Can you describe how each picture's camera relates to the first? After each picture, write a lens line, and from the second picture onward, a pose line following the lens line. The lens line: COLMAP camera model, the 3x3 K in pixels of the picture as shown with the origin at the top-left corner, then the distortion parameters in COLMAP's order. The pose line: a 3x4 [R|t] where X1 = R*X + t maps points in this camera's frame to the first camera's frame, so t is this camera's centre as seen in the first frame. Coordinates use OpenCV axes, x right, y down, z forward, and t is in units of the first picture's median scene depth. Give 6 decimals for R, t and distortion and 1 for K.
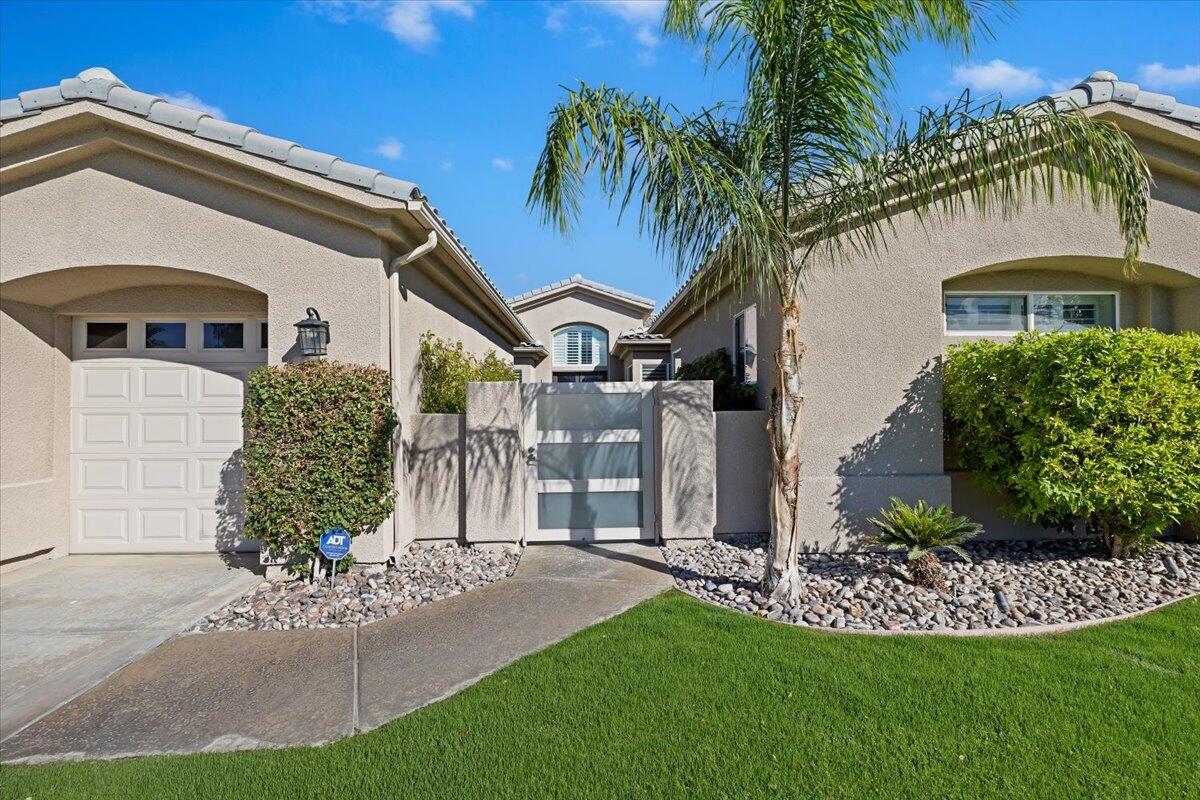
lens RADIAL K [[513.0, 0, 600.0], [0, 513.0, 400.0], [0, 0, 1]] dist [0.007811, 0.000162]
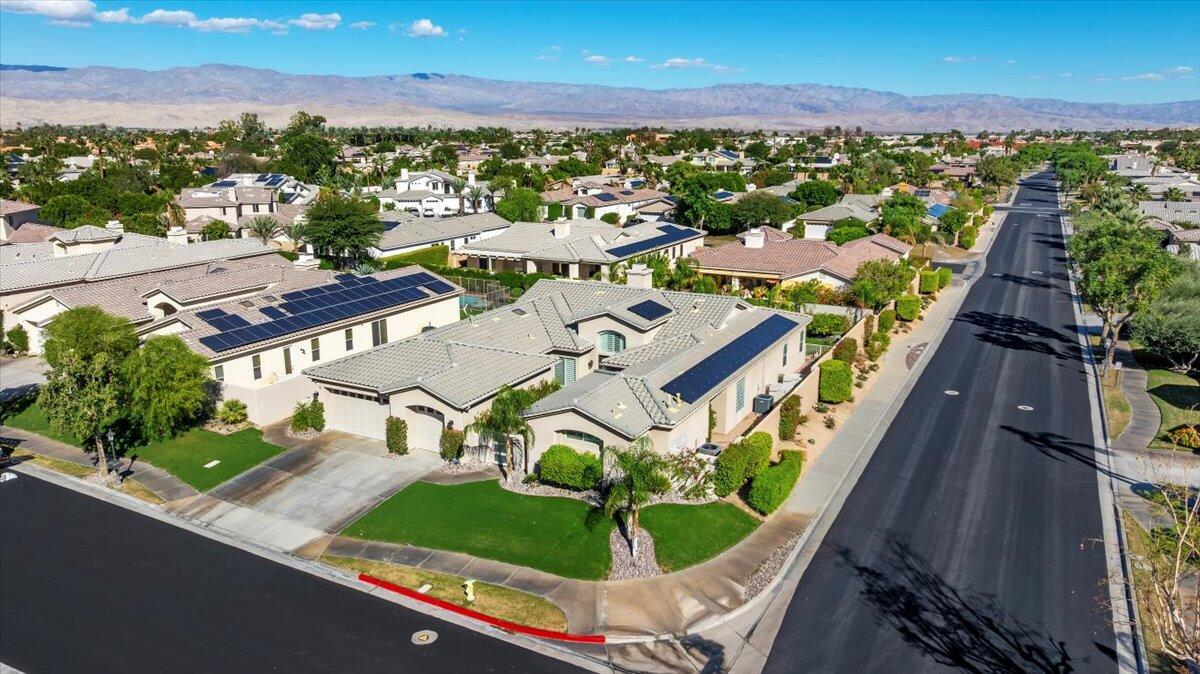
lens RADIAL K [[837.3, 0, 600.0], [0, 837.3, 337.0], [0, 0, 1]] dist [0.003488, 0.000121]
pose [[0.875201, 0.123512, -0.467727, 4.359431], [-0.004794, 0.969025, 0.246918, -2.866376], [0.483736, -0.213860, 0.848683, -5.000454]]
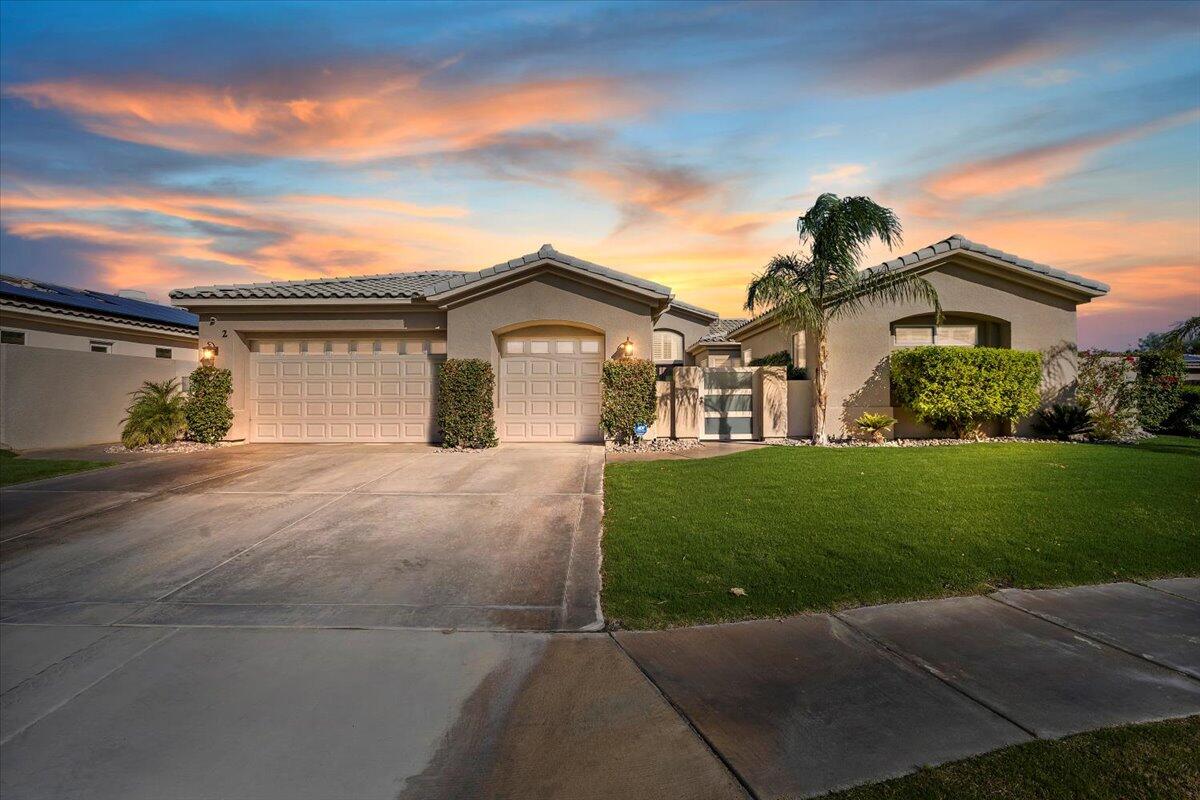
lens RADIAL K [[513.0, 0, 595.6], [0, 513.0, 392.7], [0, 0, 1]] dist [0.001415, 0.000003]
pose [[0.998882, 0.001265, -0.047253, -0.503093], [-0.001519, 0.999985, -0.005339, 0.090154], [0.047245, 0.005405, 0.998869, -1.265214]]
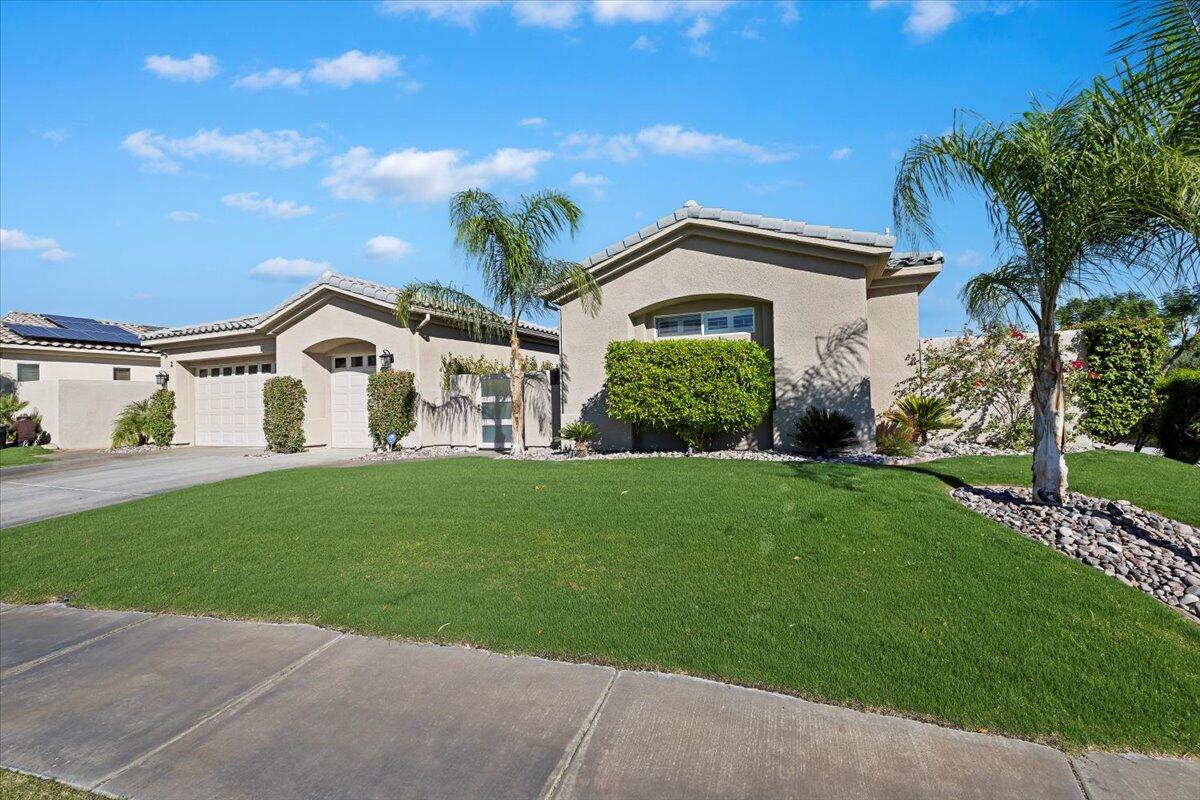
lens RADIAL K [[528.8, 0, 600.0], [0, 528.8, 400.0], [0, 0, 1]] dist [-0.001710, -0.000426]
pose [[0.906440, -0.020776, -0.421824, 1.320453], [0.025781, 0.999649, 0.006165, 0.075473], [0.421547, -0.016464, 0.906657, -0.835725]]
